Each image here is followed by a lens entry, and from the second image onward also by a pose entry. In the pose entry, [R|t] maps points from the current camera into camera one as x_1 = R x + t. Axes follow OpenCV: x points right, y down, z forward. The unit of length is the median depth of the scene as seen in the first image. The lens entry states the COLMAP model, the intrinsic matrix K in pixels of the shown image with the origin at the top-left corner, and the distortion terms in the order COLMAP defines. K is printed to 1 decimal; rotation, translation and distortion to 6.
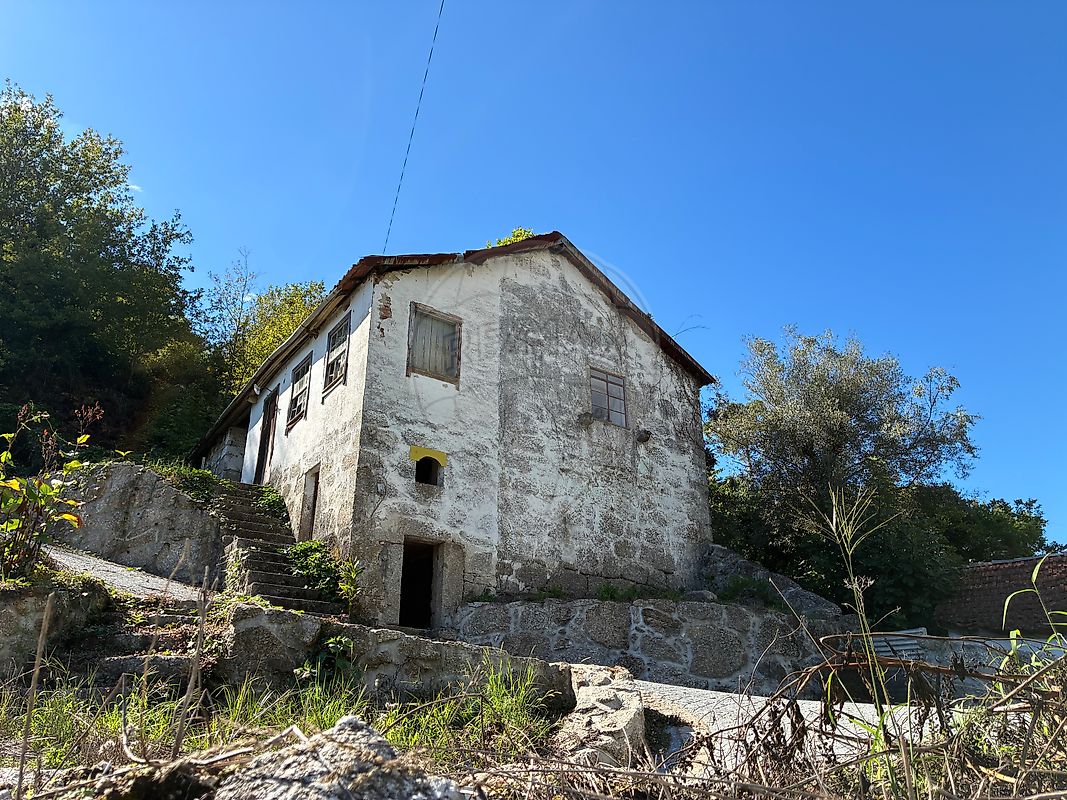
lens RADIAL K [[795.3, 0, 527.8], [0, 795.3, 389.7], [0, 0, 1]] dist [0.062892, -0.096475]
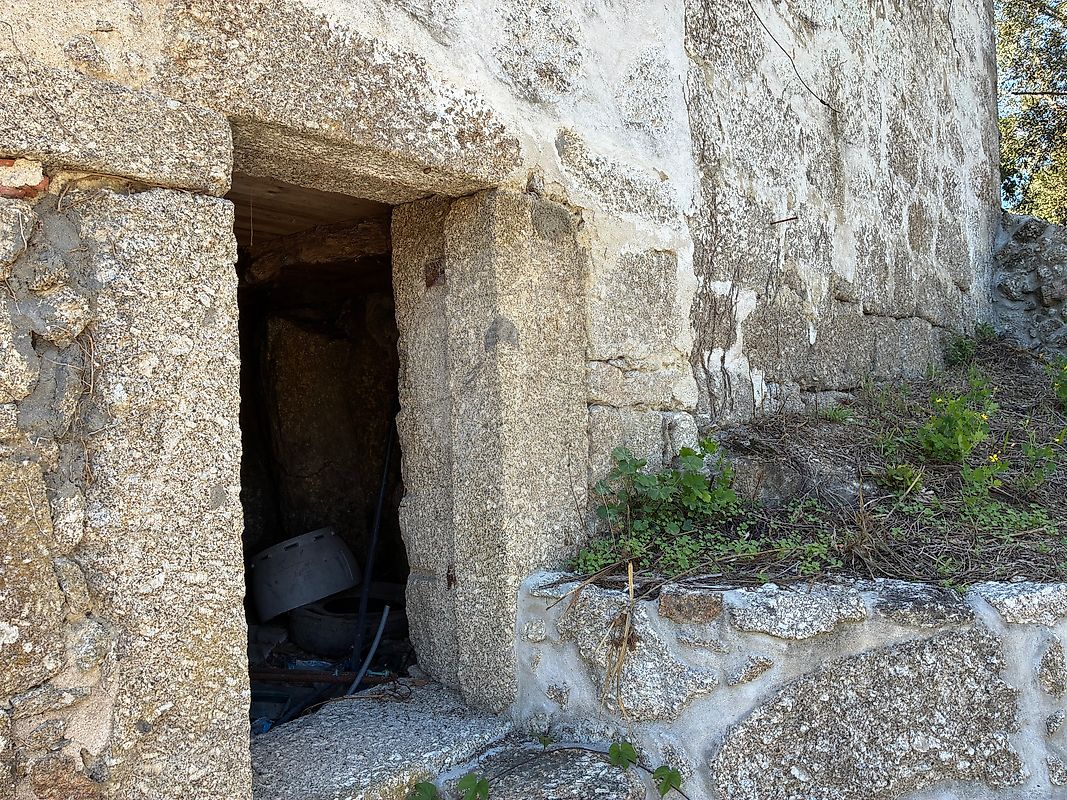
lens RADIAL K [[753.3, 0, 497.4], [0, 753.3, 396.8], [0, 0, 1]] dist [0.011637, 0.002310]
pose [[0.981564, -0.027949, 0.189081, -0.117509], [-0.055110, 0.905856, 0.419986, 0.145101], [-0.183019, -0.422663, 0.887615, 0.745339]]
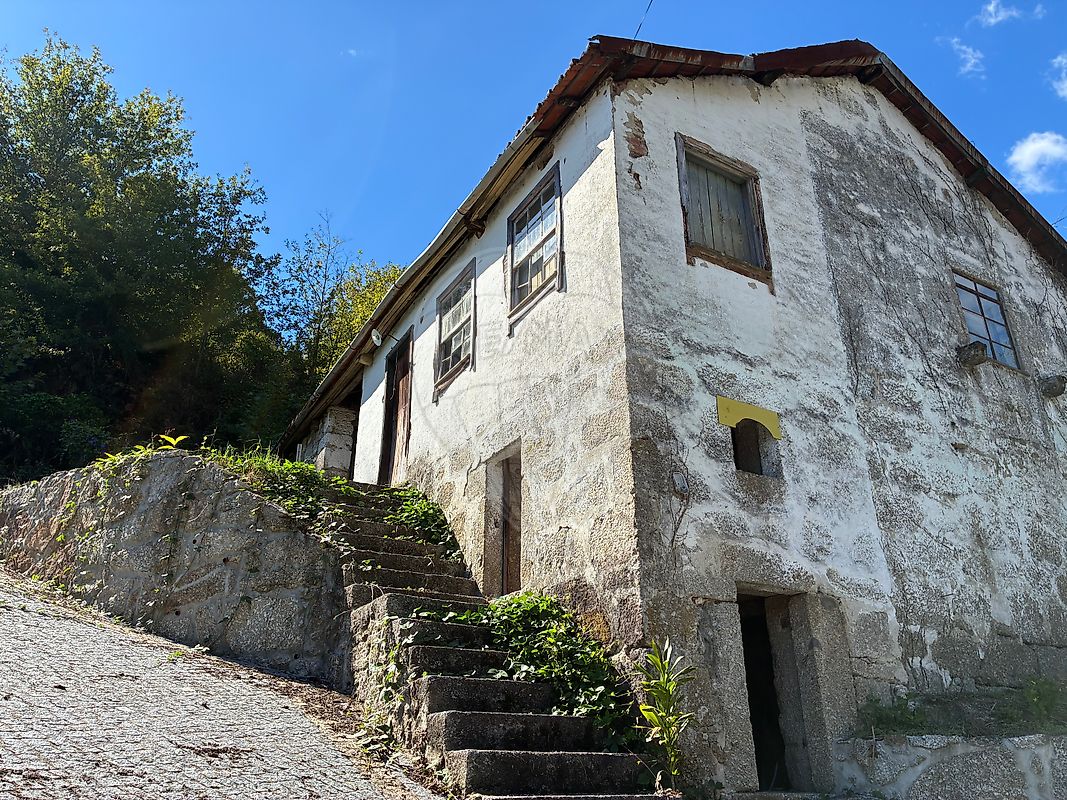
lens RADIAL K [[804.4, 0, 530.4], [0, 804.4, 396.8], [0, 0, 1]] dist [0.053888, -0.084257]
pose [[0.996143, -0.032090, -0.081668, -0.198248], [0.032274, 0.999479, 0.000928, 0.059488], [0.081595, -0.003560, 0.996659, 0.443837]]
